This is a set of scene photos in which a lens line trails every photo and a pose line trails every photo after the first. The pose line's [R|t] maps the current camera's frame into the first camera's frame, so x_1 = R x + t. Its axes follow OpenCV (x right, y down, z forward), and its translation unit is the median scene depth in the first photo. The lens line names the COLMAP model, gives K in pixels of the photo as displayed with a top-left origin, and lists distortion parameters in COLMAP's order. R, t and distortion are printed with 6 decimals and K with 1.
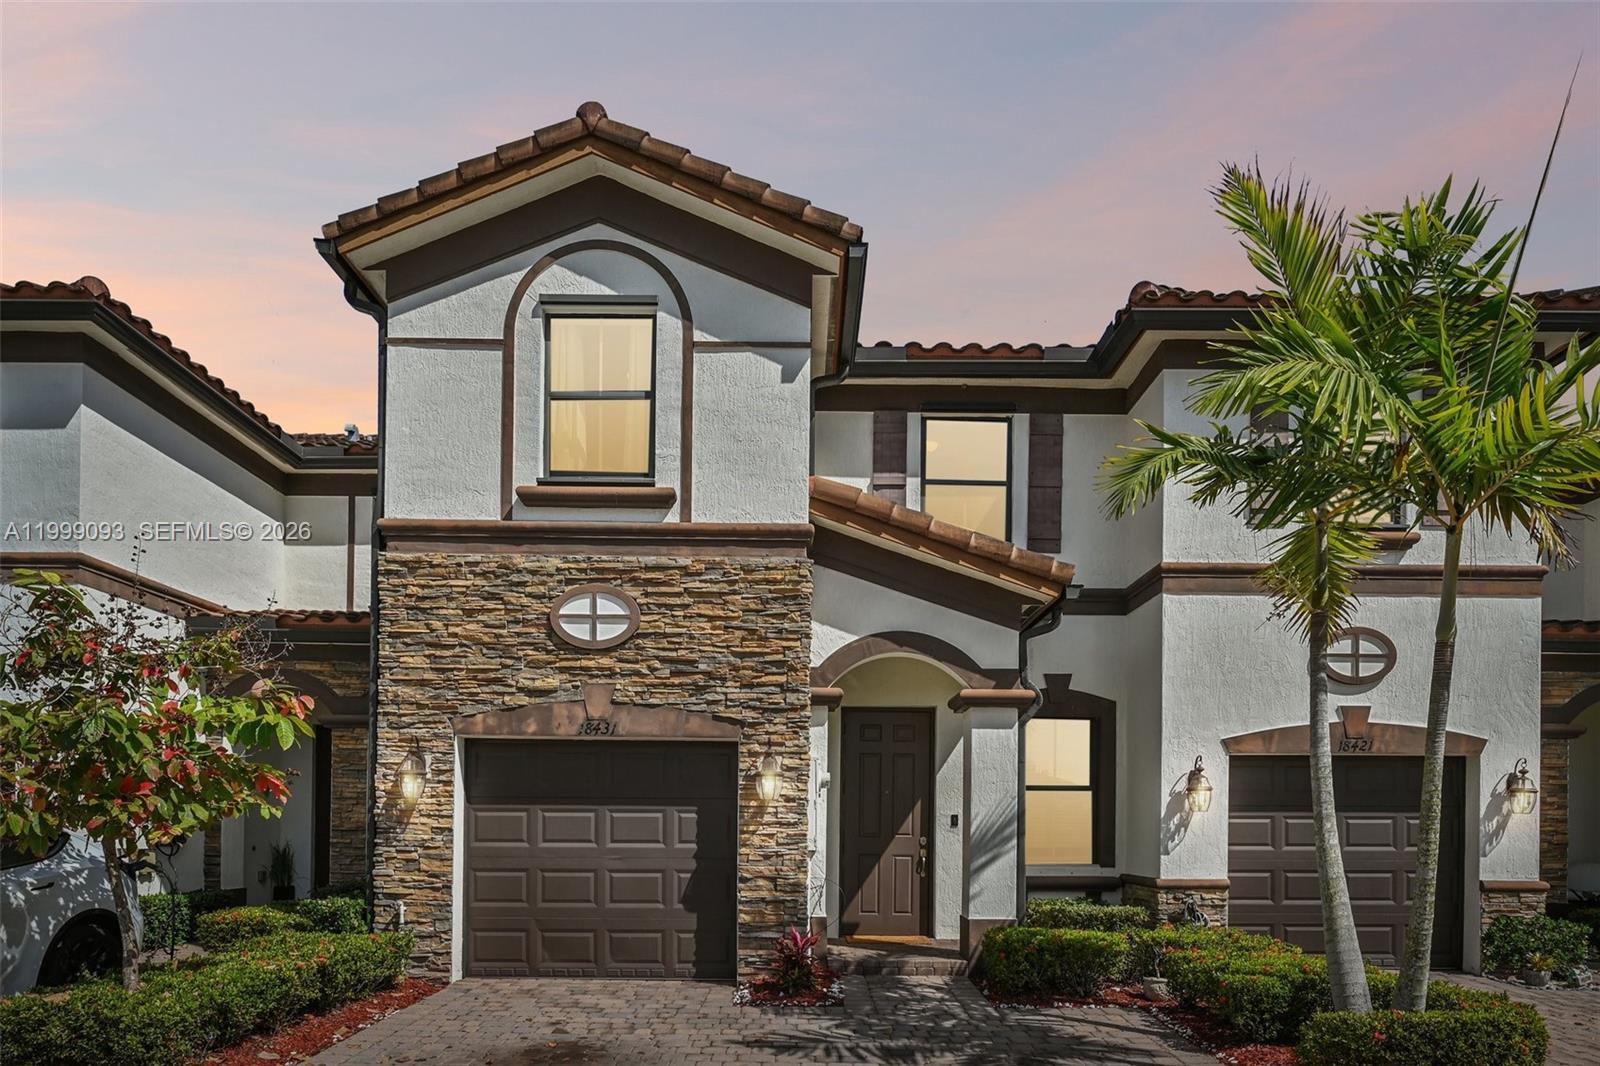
lens RADIAL K [[909.6, 0, 716.4], [0, 909.6, 574.5], [0, 0, 1]] dist [-0.003584, -0.002209]
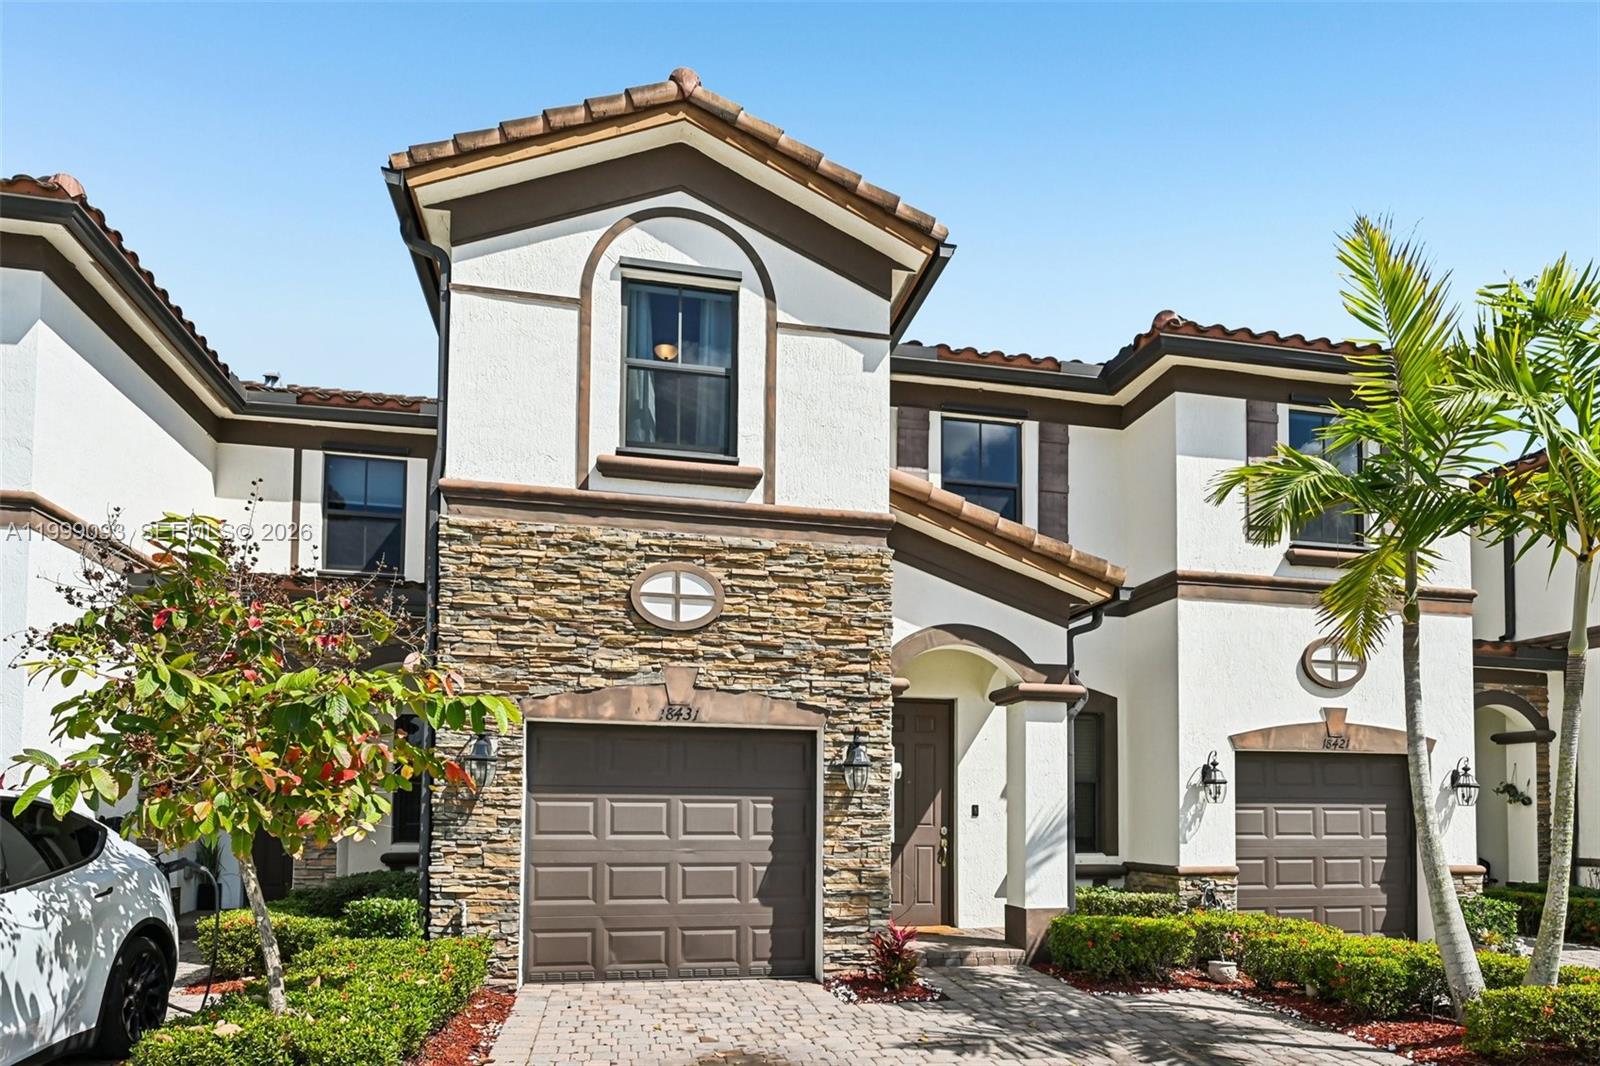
lens RADIAL K [[909.6, 0, 800.0], [0, 909.6, 534.3], [0, 0, 1]] dist [-0.003584, -0.002209]
pose [[0.979486, 0.059507, 0.192525, -0.183526], [-0.054051, 0.997977, -0.033469, 0.005883], [-0.194127, 0.022377, 0.980721, 0.032771]]
